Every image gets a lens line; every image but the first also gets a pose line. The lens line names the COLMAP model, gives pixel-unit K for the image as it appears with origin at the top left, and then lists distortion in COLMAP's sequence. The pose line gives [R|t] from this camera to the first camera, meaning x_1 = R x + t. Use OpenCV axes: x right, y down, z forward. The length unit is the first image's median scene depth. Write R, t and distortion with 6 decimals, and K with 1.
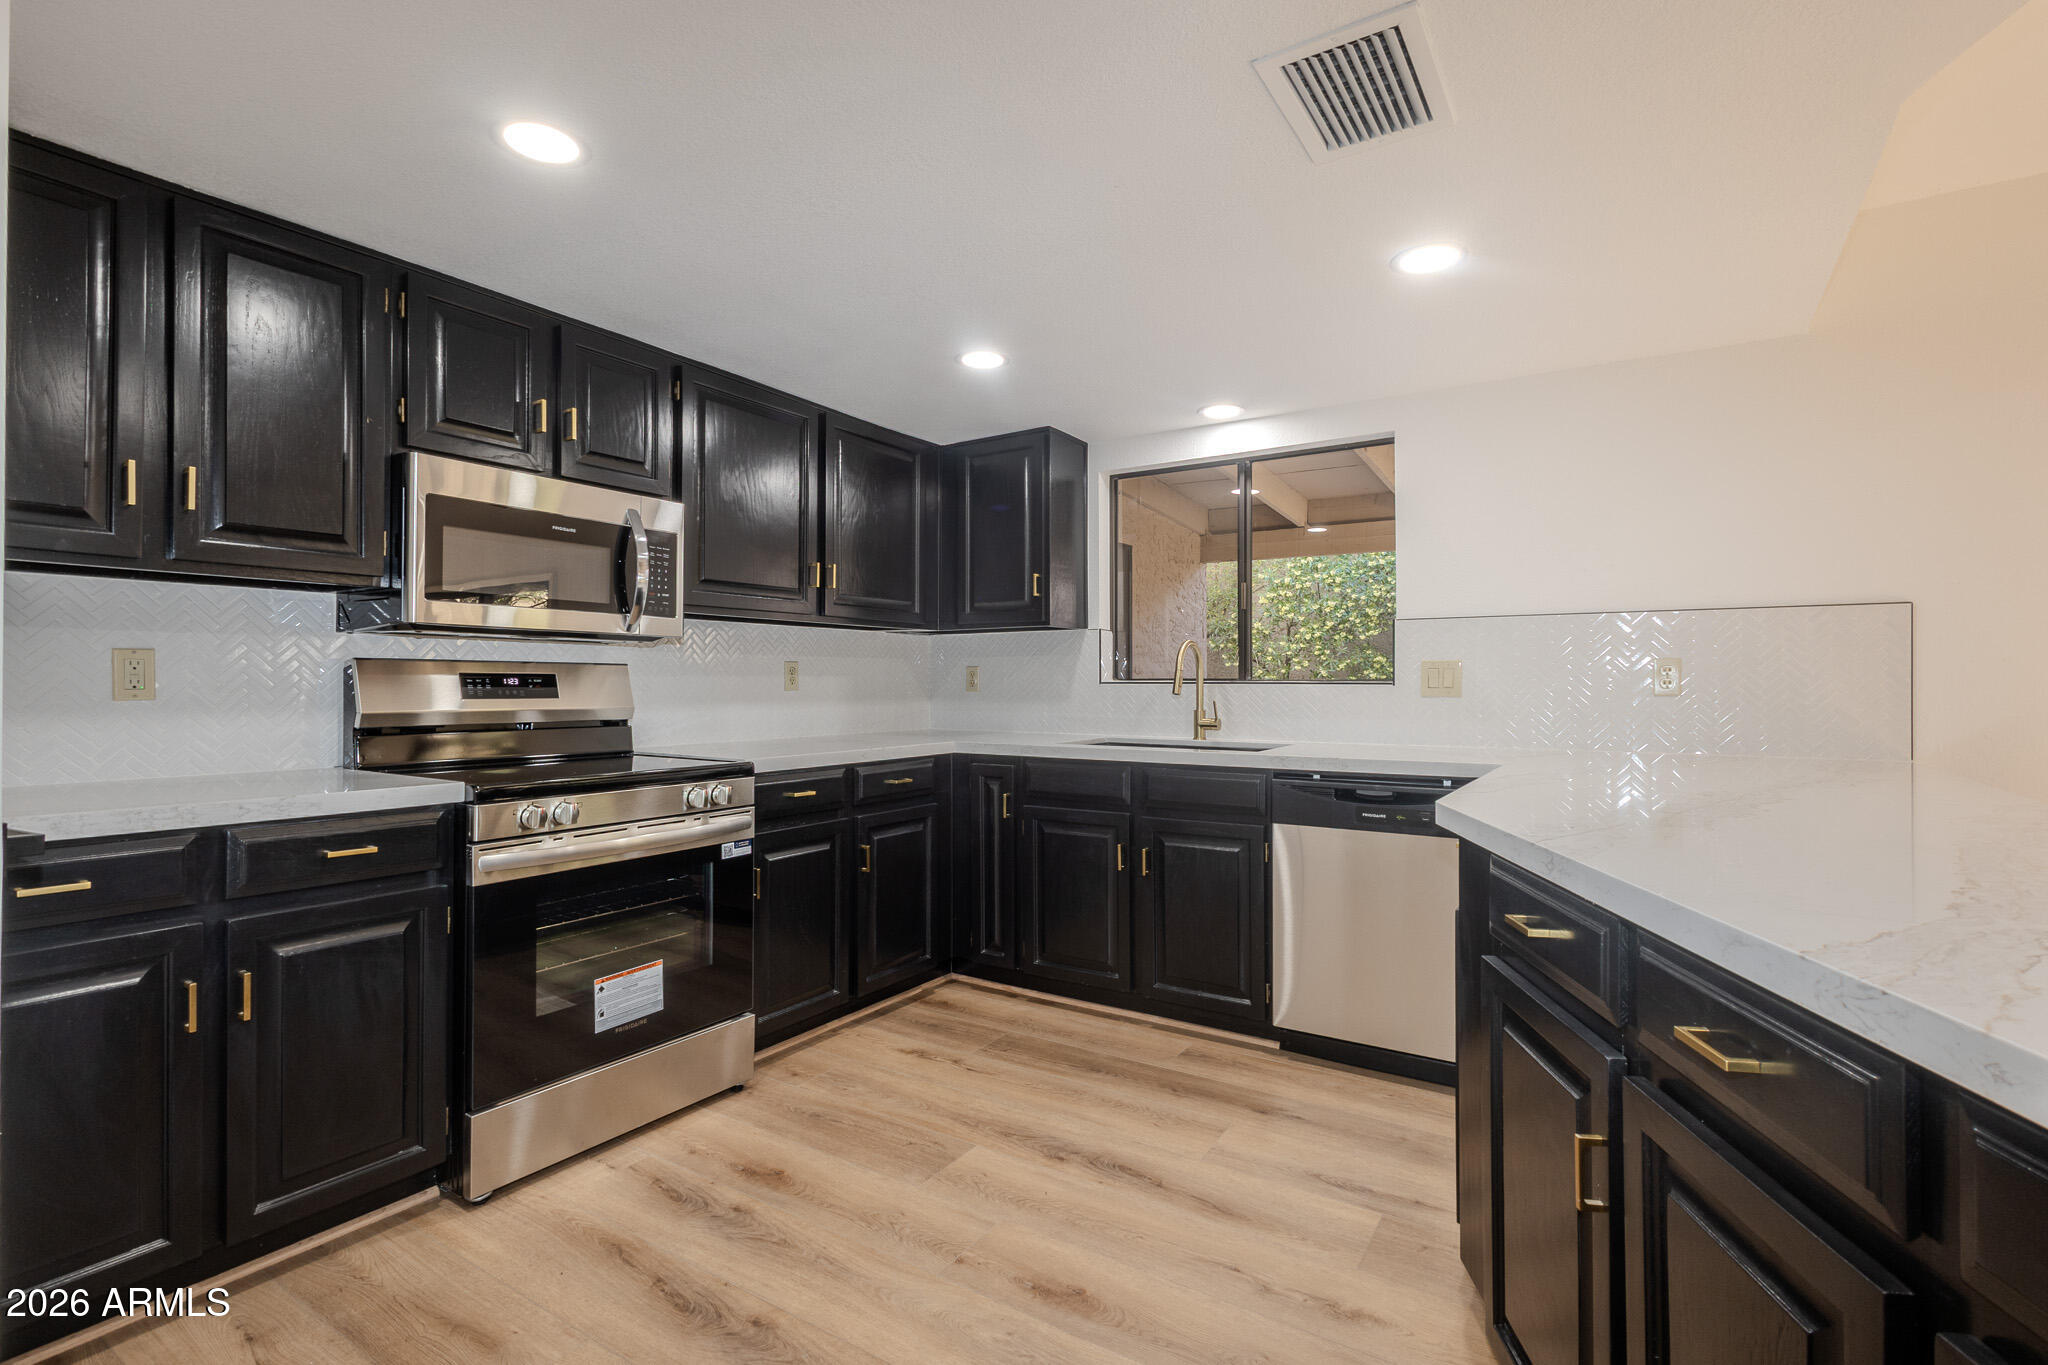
lens RADIAL K [[967.9, 0, 1019.0], [0, 967.9, 679.7], [0, 0, 1]] dist [0.002735, -0.000577]
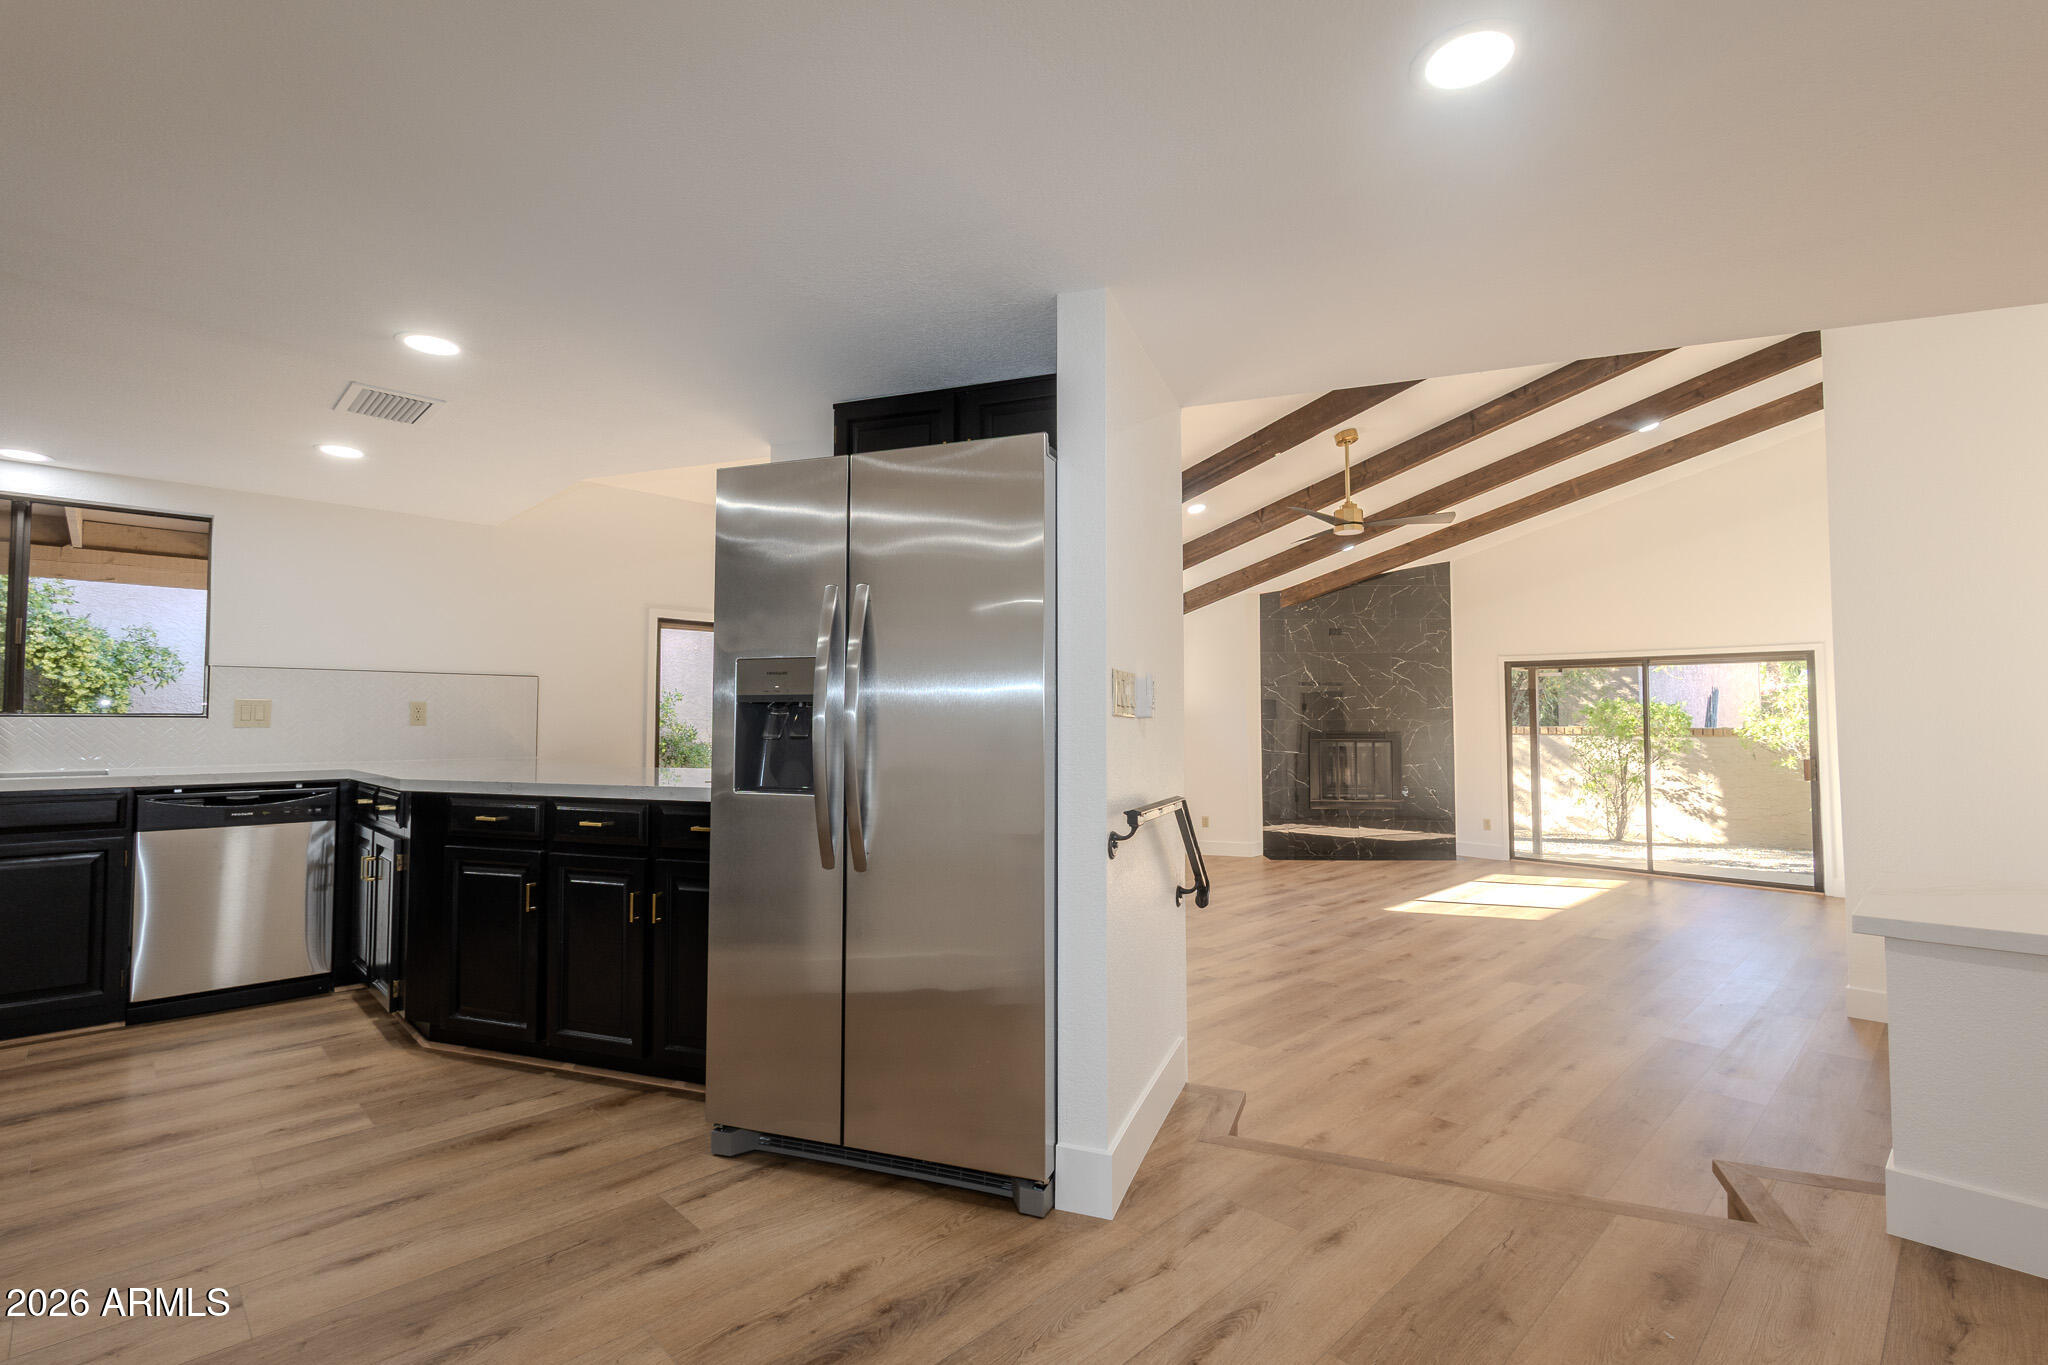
lens RADIAL K [[937.1, 0, 1024.0], [0, 937.1, 682.5], [0, 0, 1]] dist [0.005799, 0.000323]
pose [[0.213869, 0.039907, 0.976047, -0.663537], [-0.002639, 0.999185, -0.040275, 0.006103], [-0.976859, 0.006038, 0.213801, -0.342446]]
